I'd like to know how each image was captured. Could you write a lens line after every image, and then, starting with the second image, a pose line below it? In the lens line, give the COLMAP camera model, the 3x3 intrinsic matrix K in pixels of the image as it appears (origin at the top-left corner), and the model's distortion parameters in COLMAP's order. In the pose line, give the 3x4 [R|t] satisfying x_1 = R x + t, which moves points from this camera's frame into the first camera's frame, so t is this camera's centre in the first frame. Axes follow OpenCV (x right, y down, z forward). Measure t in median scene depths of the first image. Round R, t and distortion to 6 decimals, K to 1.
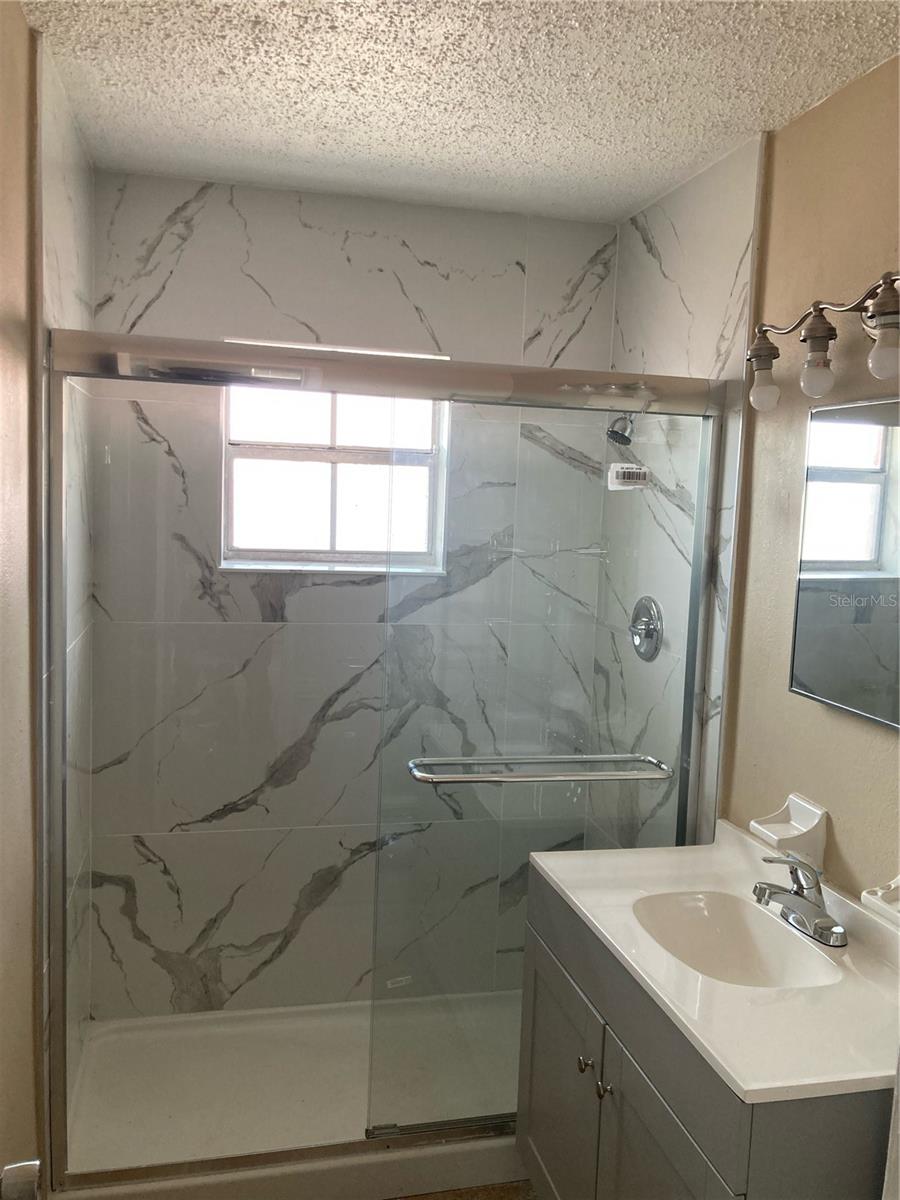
lens RADIAL K [[998.0, 0, 449.2], [0, 998.0, 597.5], [0, 0, 1]] dist [0.041817, -0.038101]
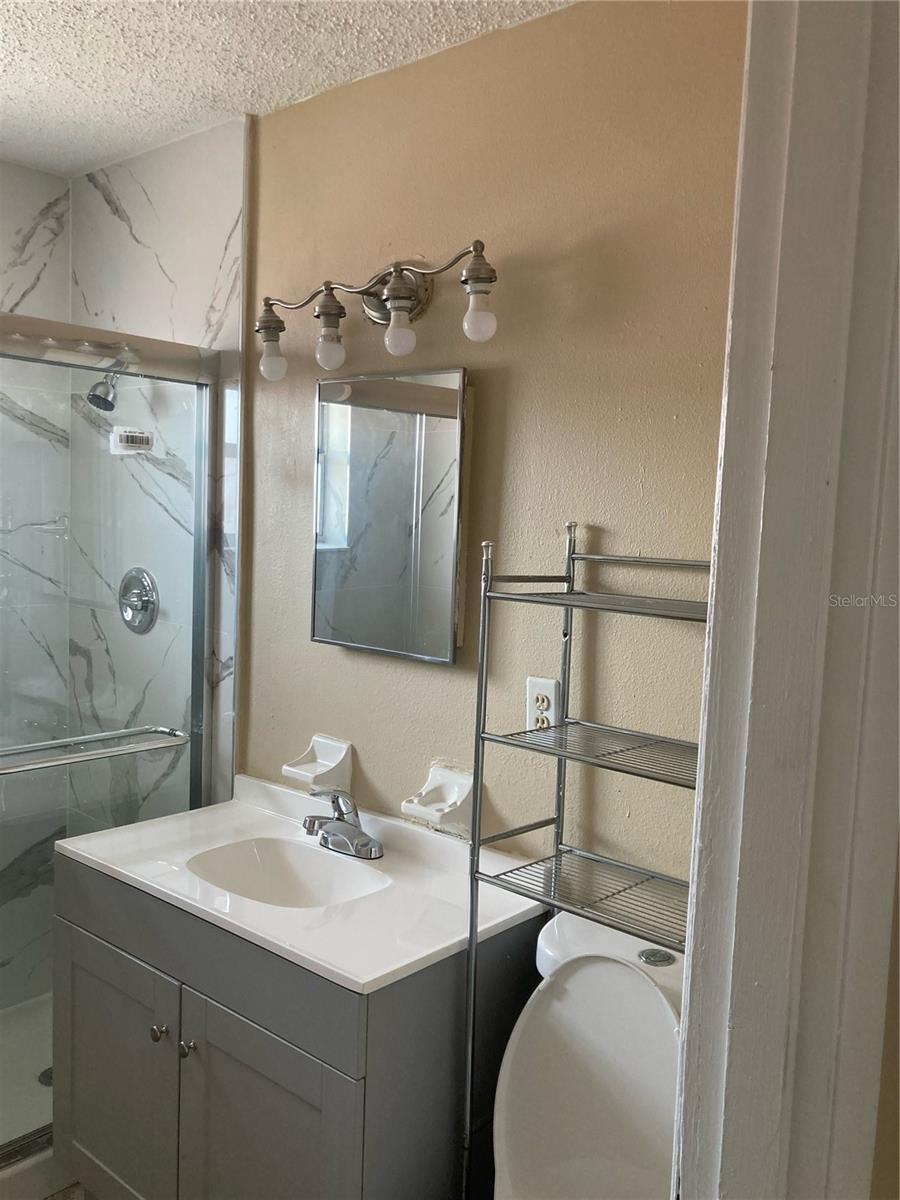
lens RADIAL K [[998.0, 0, 455.2], [0, 998.0, 602.2], [0, 0, 1]] dist [0.041817, -0.038101]
pose [[0.816432, -0.058584, 0.574463, -0.112958], [0.052440, 0.998252, 0.027274, 0.022064], [-0.575056, 0.007857, 0.818076, 0.016742]]
